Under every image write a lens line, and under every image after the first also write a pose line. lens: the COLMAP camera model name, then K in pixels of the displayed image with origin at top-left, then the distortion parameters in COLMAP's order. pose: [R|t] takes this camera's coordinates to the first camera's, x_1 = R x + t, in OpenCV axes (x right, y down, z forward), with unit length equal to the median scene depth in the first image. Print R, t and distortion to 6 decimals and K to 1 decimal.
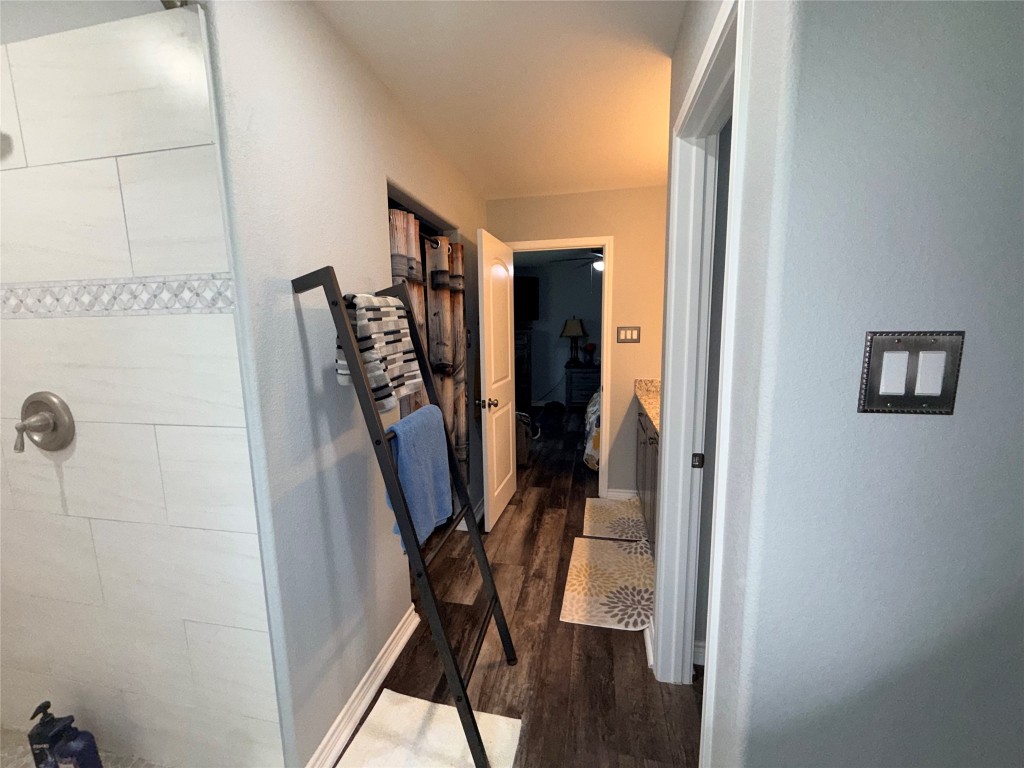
lens RADIAL K [[408.3, 0, 509.6], [0, 408.3, 383.1], [0, 0, 1]] dist [-0.000915, -0.000076]
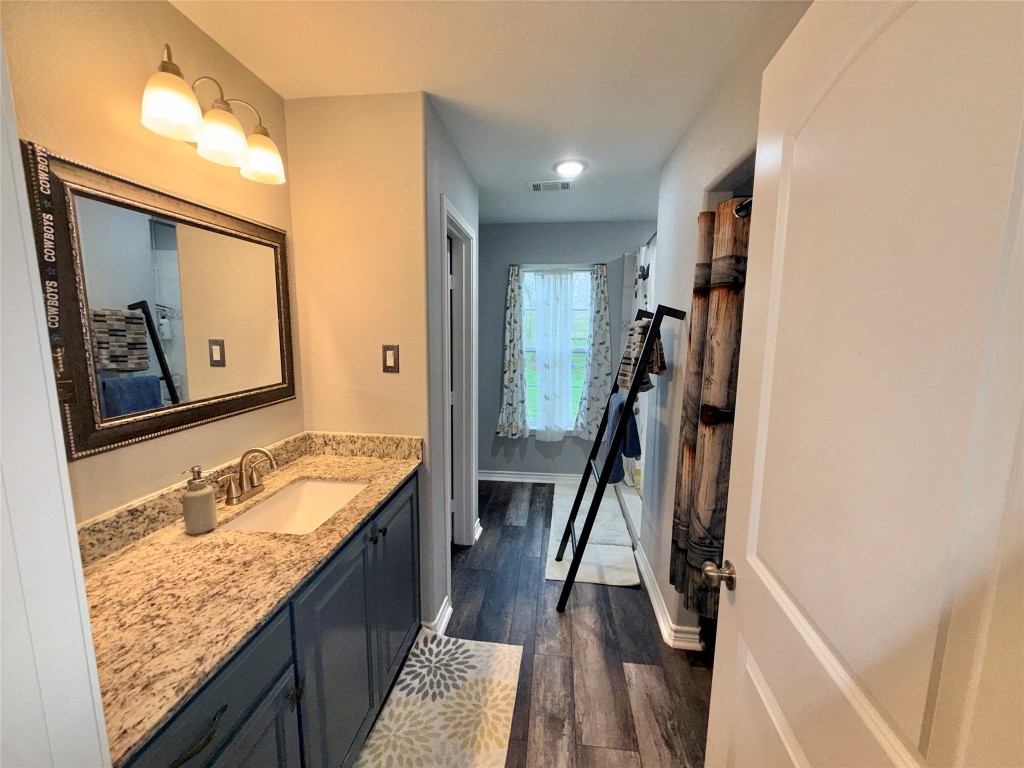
lens RADIAL K [[408.3, 0, 511.9], [0, 408.3, 382.7], [0, 0, 1]] dist [-0.000915, -0.000076]
pose [[-0.994851, 0.020307, -0.099292, 0.283787], [-0.008698, 0.958998, 0.283279, -0.352727], [0.100974, 0.282684, -0.953884, 2.132606]]
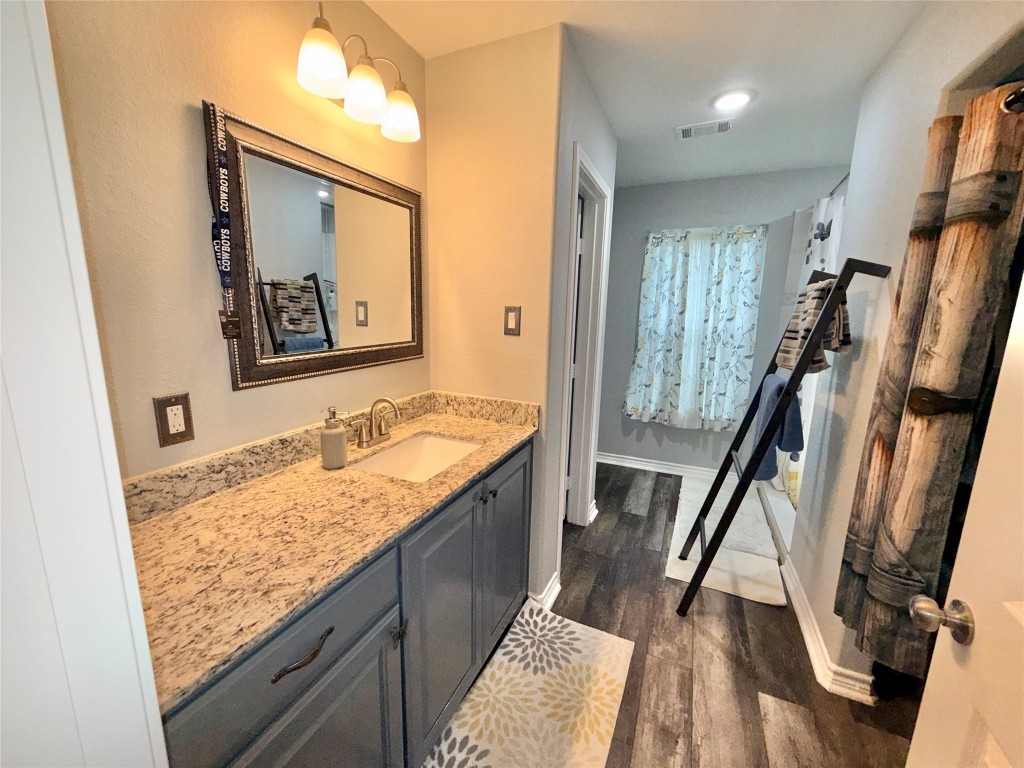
lens RADIAL K [[408.3, 0, 511.4], [0, 408.3, 384.8], [0, 0, 1]] dist [-0.000915, -0.000076]
pose [[-0.978569, -0.041878, 0.201618, 0.279198], [0.025688, 0.946628, 0.321302, -0.282531], [-0.204313, 0.319596, -0.925265, 2.067589]]
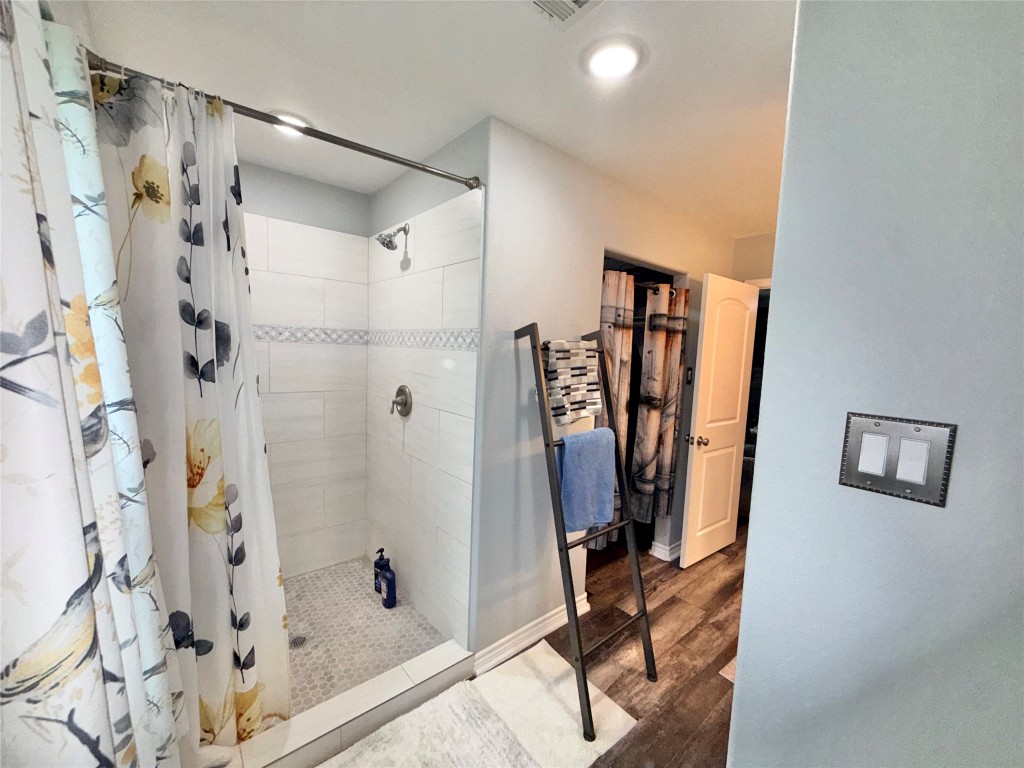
lens RADIAL K [[408.3, 0, 509.4], [0, 408.3, 381.4], [0, 0, 1]] dist [-0.000915, -0.000076]
pose [[0.783343, 0.099059, -0.613646, 0.318098], [-0.138776, 0.990172, -0.017312, -0.023321], [0.605900, 0.098721, 0.789392, -0.167196]]
